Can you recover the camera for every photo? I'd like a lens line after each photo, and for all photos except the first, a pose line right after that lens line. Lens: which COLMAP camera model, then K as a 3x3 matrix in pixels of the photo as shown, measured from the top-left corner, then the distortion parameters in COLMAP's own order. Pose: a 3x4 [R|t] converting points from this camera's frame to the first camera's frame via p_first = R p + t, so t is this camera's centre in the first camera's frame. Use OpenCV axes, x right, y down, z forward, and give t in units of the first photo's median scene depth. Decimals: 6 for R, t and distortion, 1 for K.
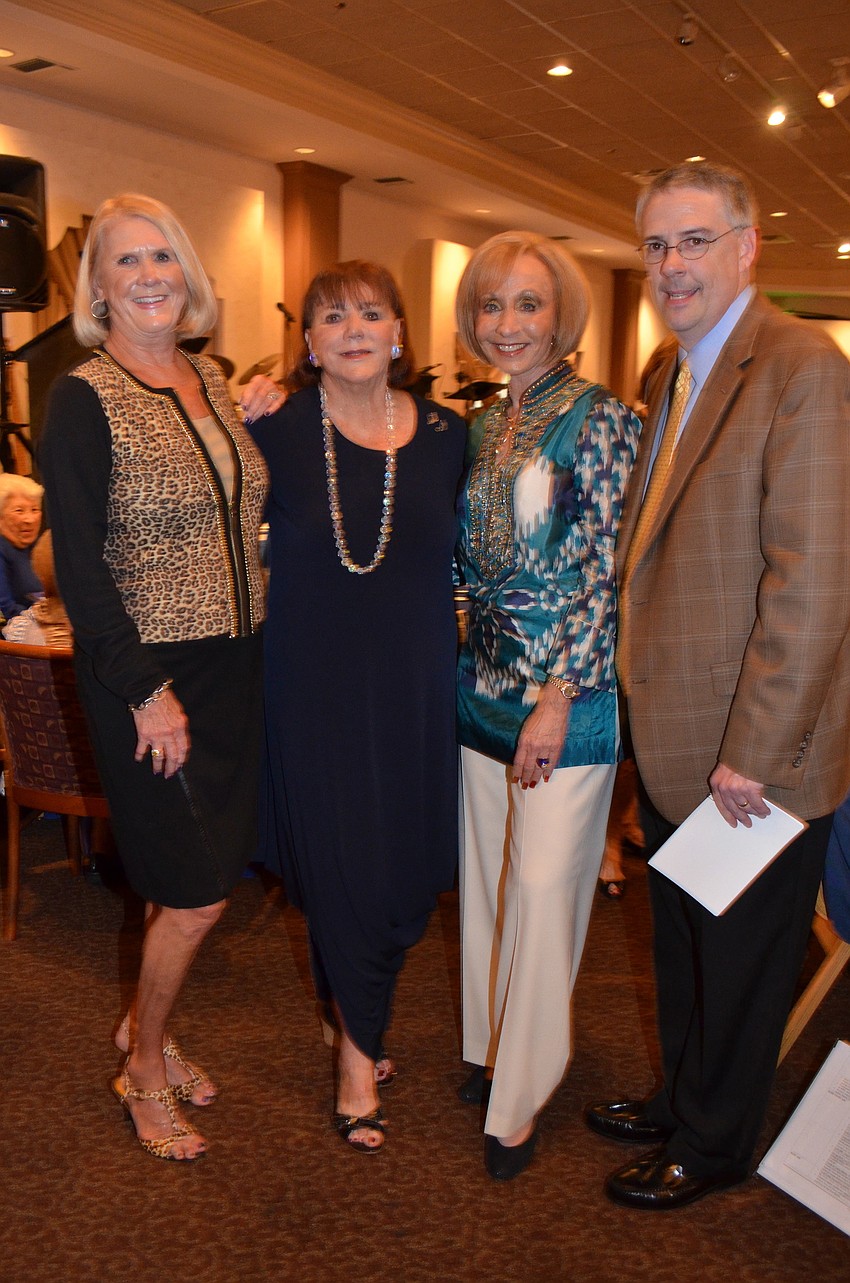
lens RADIAL K [[949.8, 0, 353.3], [0, 949.8, 642.9], [0, 0, 1]] dist [-0.056527, -0.084430]
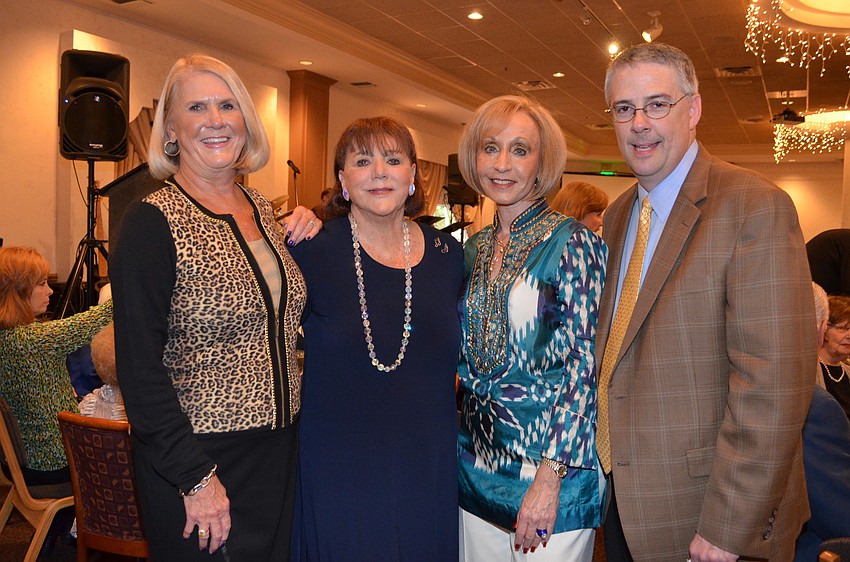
lens RADIAL K [[657.9, 0, 370.9], [0, 657.9, 278.6], [0, 0, 1]] dist [-0.055866, 0.010434]
pose [[0.998318, 0.011542, 0.056815, -0.057871], [-0.001567, 0.984994, -0.172579, -0.047560], [-0.057955, 0.172199, 0.983356, 0.184703]]
